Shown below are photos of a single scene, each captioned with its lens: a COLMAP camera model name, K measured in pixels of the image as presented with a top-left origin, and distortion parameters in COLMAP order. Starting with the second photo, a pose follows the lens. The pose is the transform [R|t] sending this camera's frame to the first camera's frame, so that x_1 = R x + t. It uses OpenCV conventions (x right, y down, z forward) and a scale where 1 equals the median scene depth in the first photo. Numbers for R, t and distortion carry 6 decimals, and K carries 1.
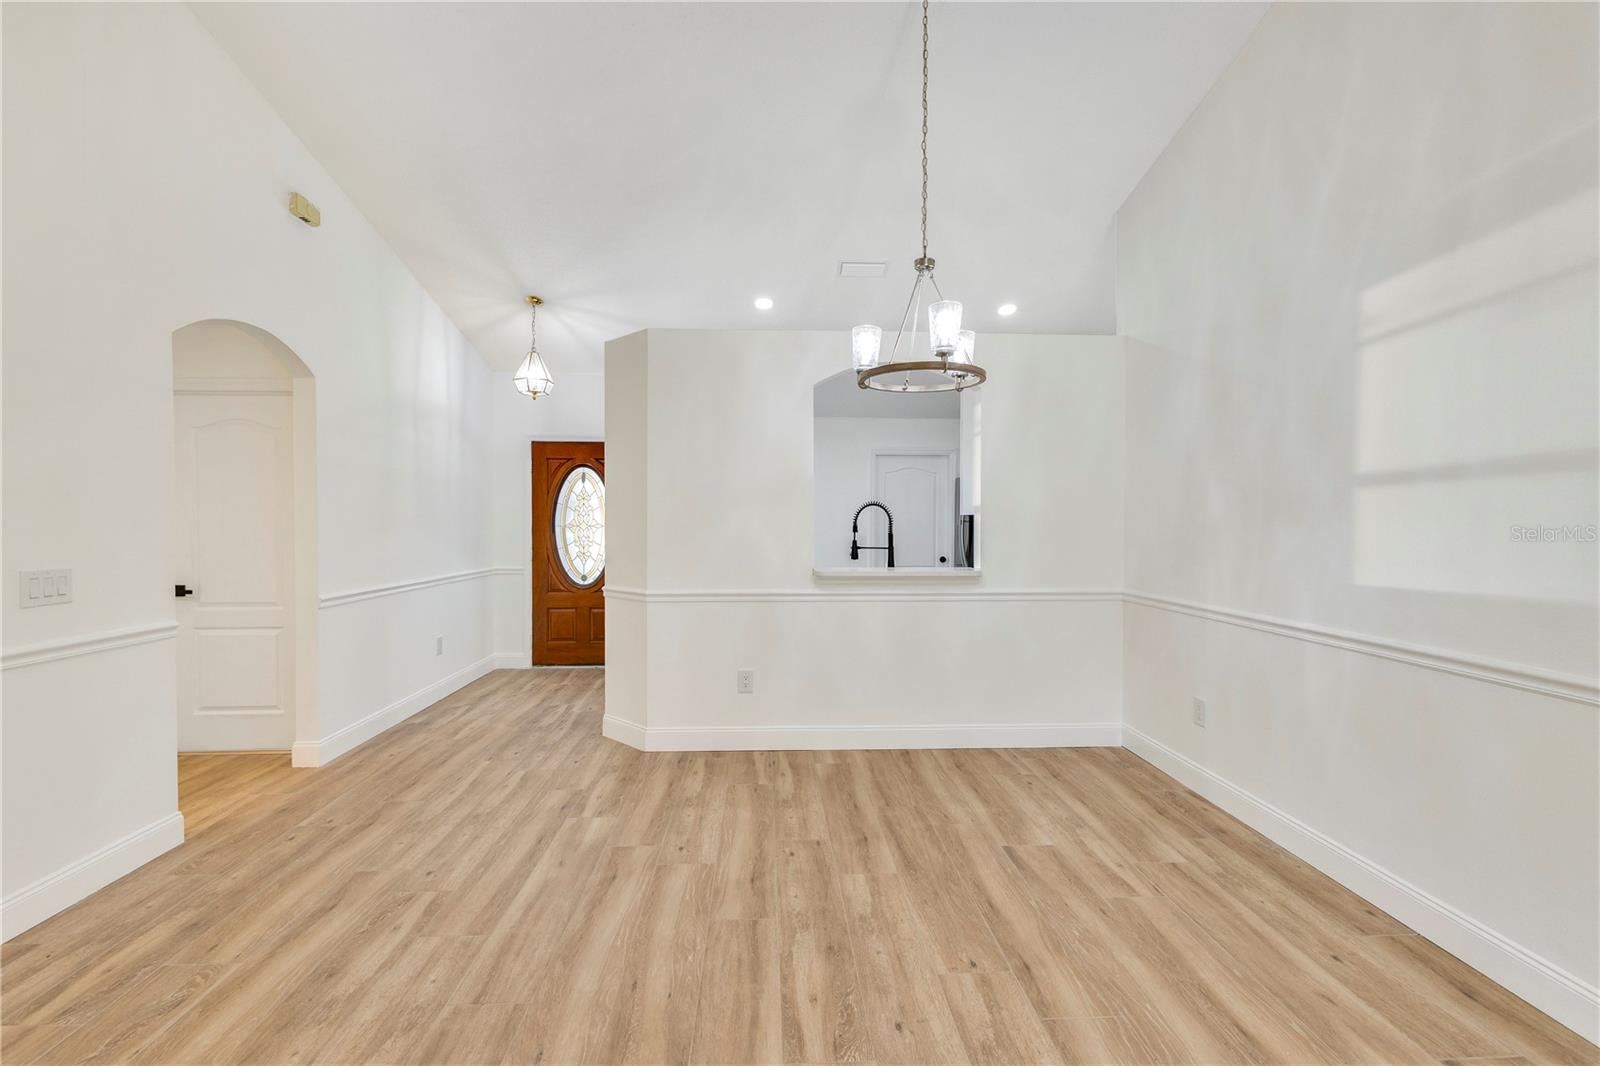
lens RADIAL K [[700.4, 0, 764.1], [0, 700.4, 528.5], [0, 0, 1]] dist [0.011315, 0.000049]
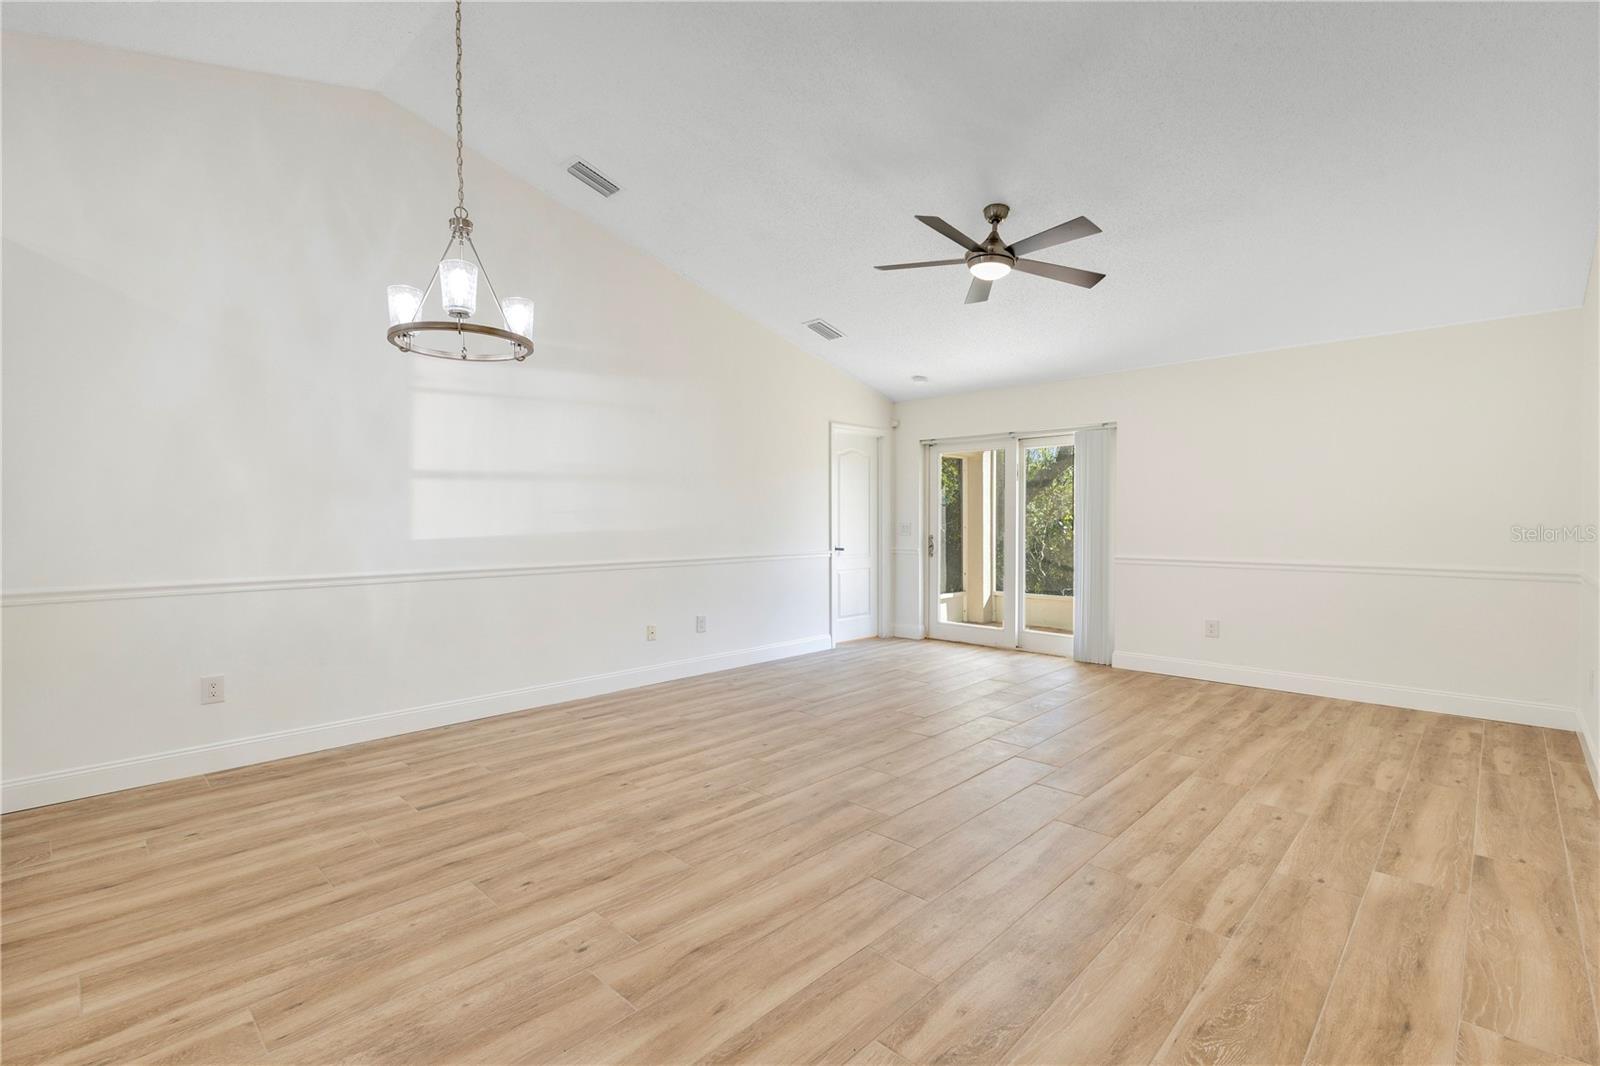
lens RADIAL K [[708.7, 0, 730.4], [0, 708.7, 534.6], [0, 0, 1]] dist [0.003215, 0.000362]
pose [[-0.656632, -0.016492, 0.754031, -0.658730], [0.008703, 0.999529, 0.029440, 0.021706], [-0.754161, 0.025894, -0.656179, 1.193057]]
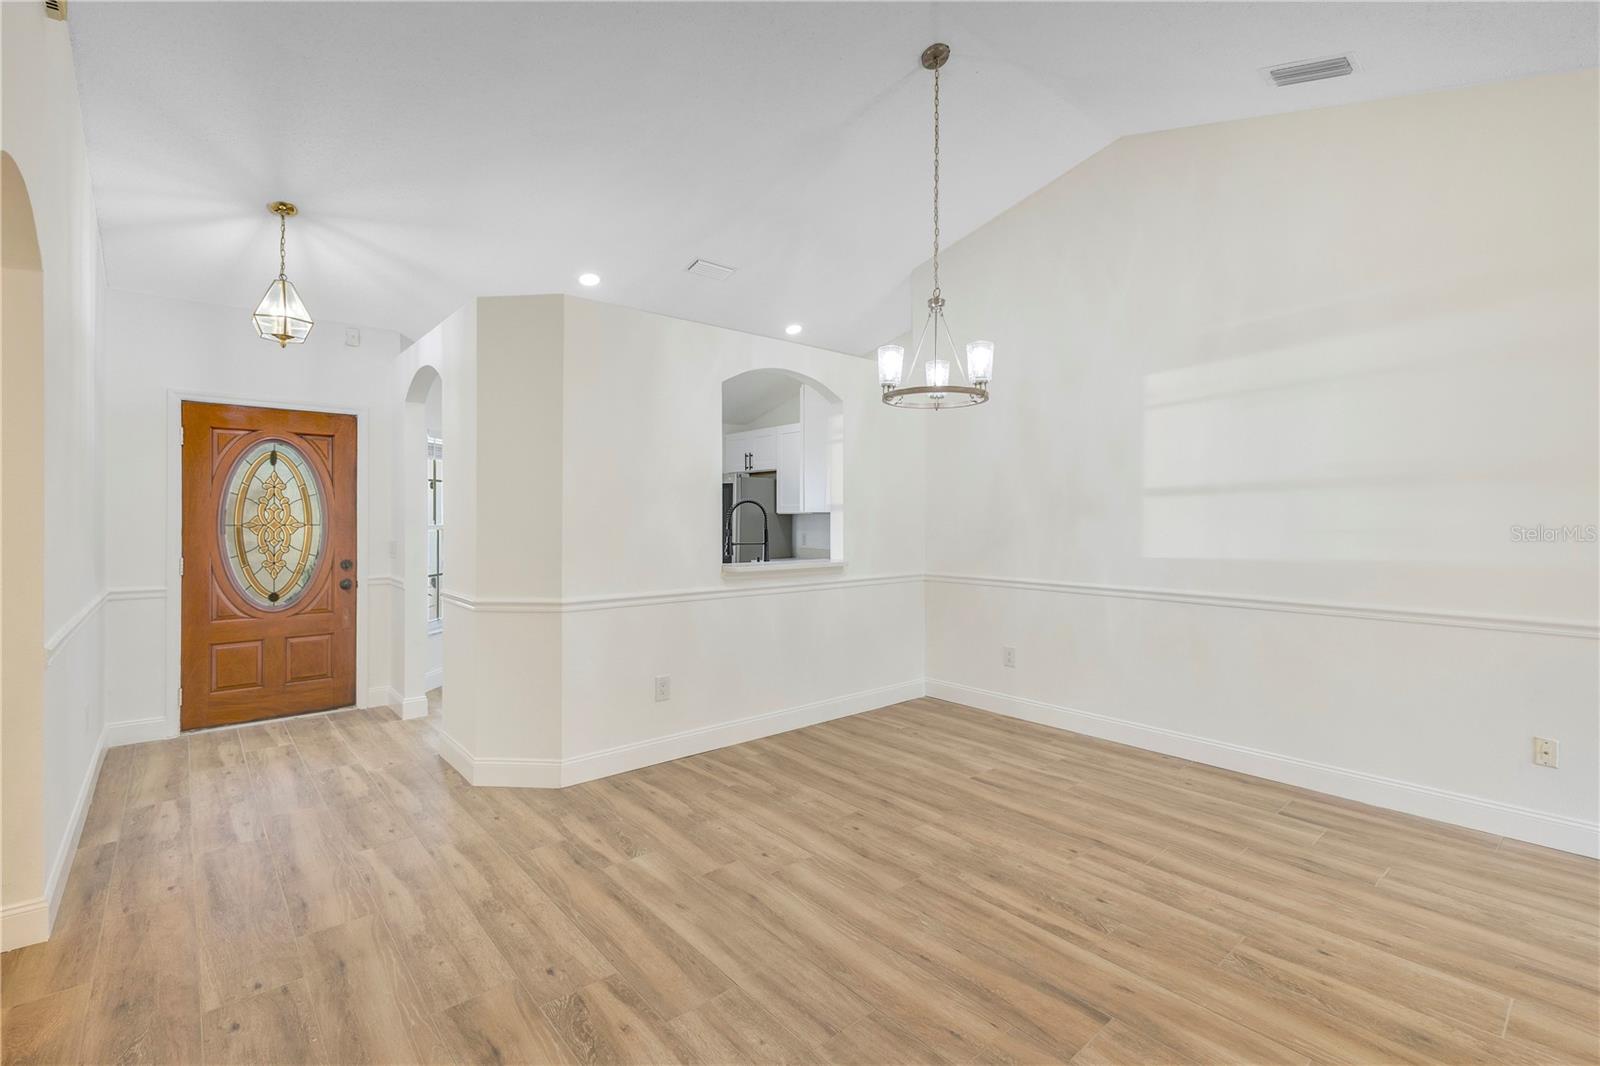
lens RADIAL K [[719.9, 0, 804.0], [0, 719.9, 518.5], [0, 0, 1]] dist [0.009982, -0.000160]
pose [[0.779769, -0.000947, 0.626067, -0.623981], [0.007066, 0.999948, -0.007289, -0.001811], [-0.626028, 0.010108, 0.779735, 0.162772]]
